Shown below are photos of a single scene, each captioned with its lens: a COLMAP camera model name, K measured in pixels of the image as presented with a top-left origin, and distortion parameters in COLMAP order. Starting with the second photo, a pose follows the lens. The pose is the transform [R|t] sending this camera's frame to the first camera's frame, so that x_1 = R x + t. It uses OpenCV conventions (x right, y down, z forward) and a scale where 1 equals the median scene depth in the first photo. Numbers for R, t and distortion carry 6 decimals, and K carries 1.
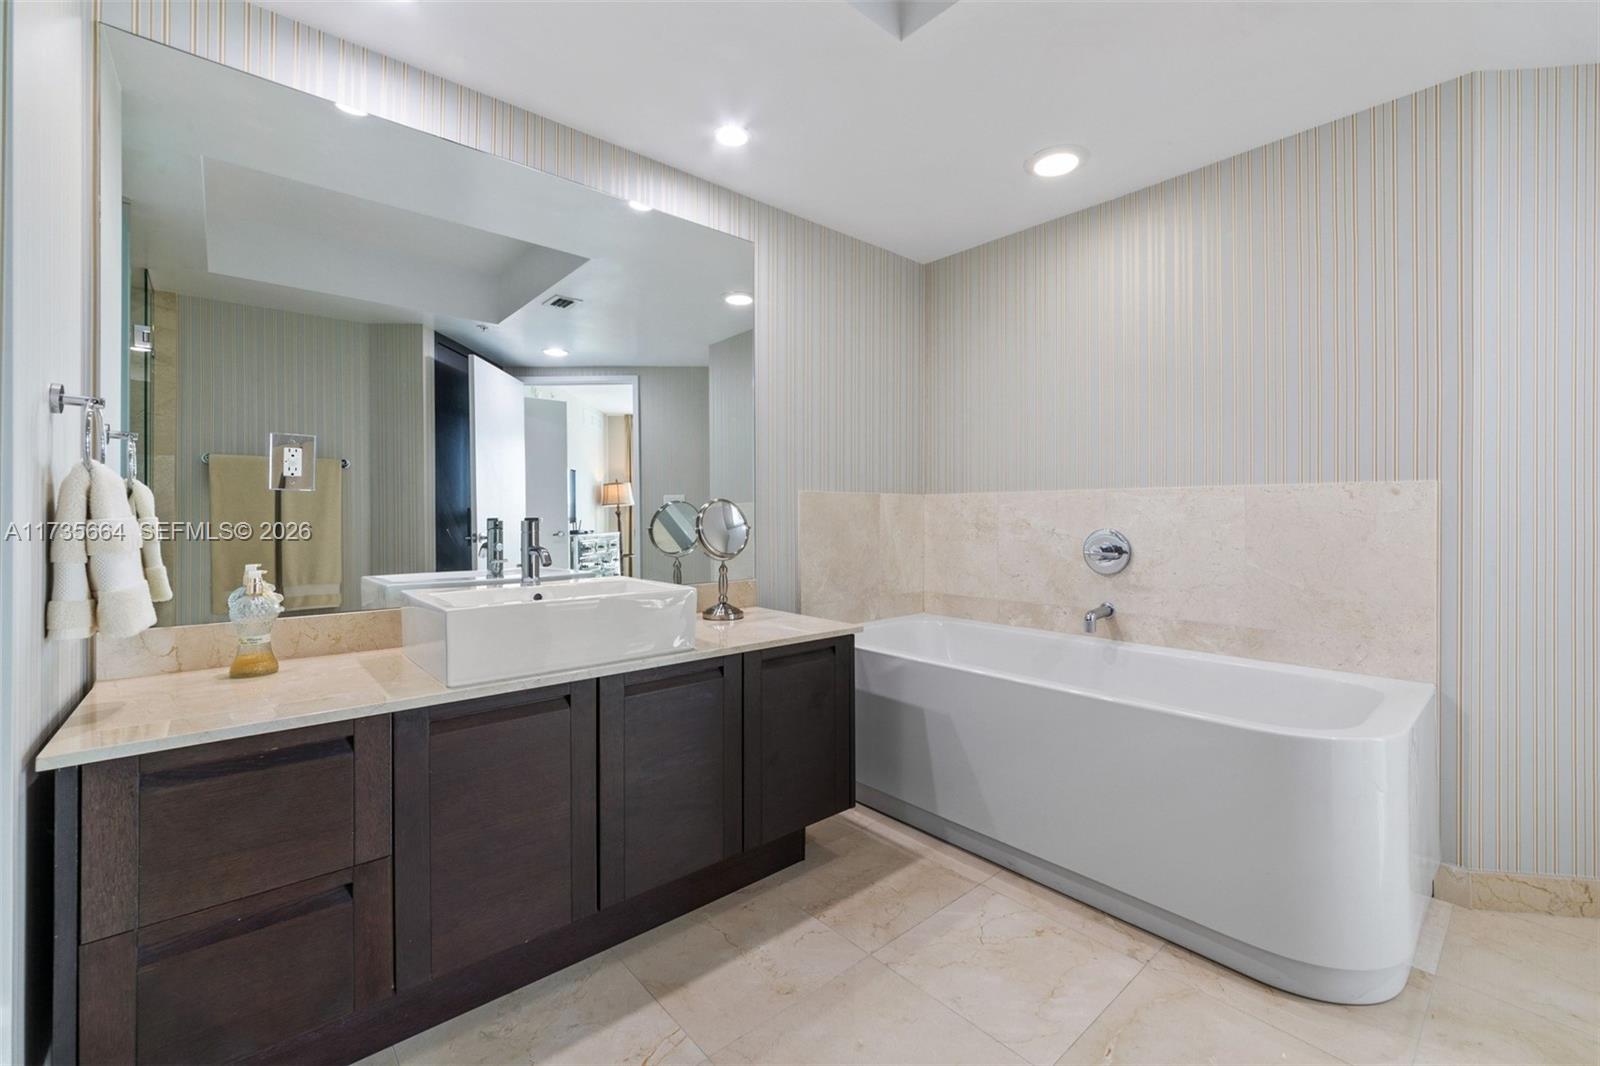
lens RADIAL K [[681.9, 0, 793.9], [0, 681.9, 507.7], [0, 0, 1]] dist [-0.003051, -0.000465]
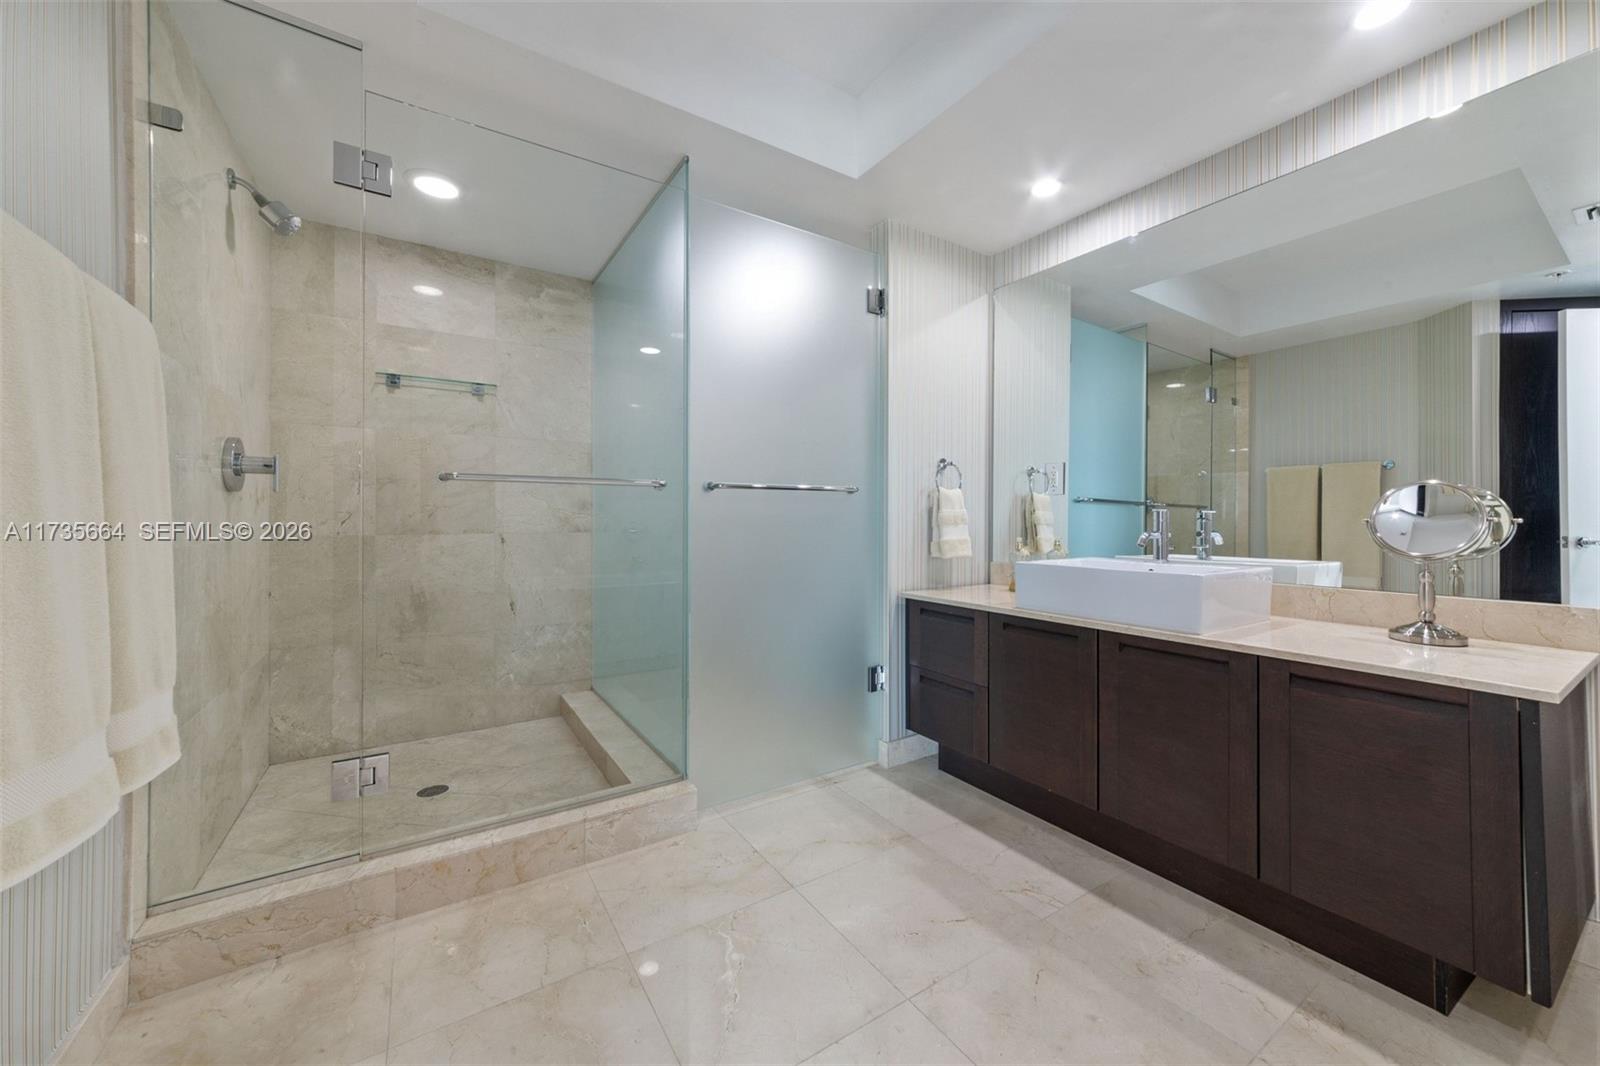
lens RADIAL K [[587.8, 0, 808.5], [0, 587.8, 519.6], [0, 0, 1]] dist [-0.001123, -0.000088]
pose [[-0.150099, 0.001915, -0.988669, 0.657459], [0.005605, 0.999984, 0.001086, 0.026344], [0.988655, -0.005379, -0.150107, 0.458253]]
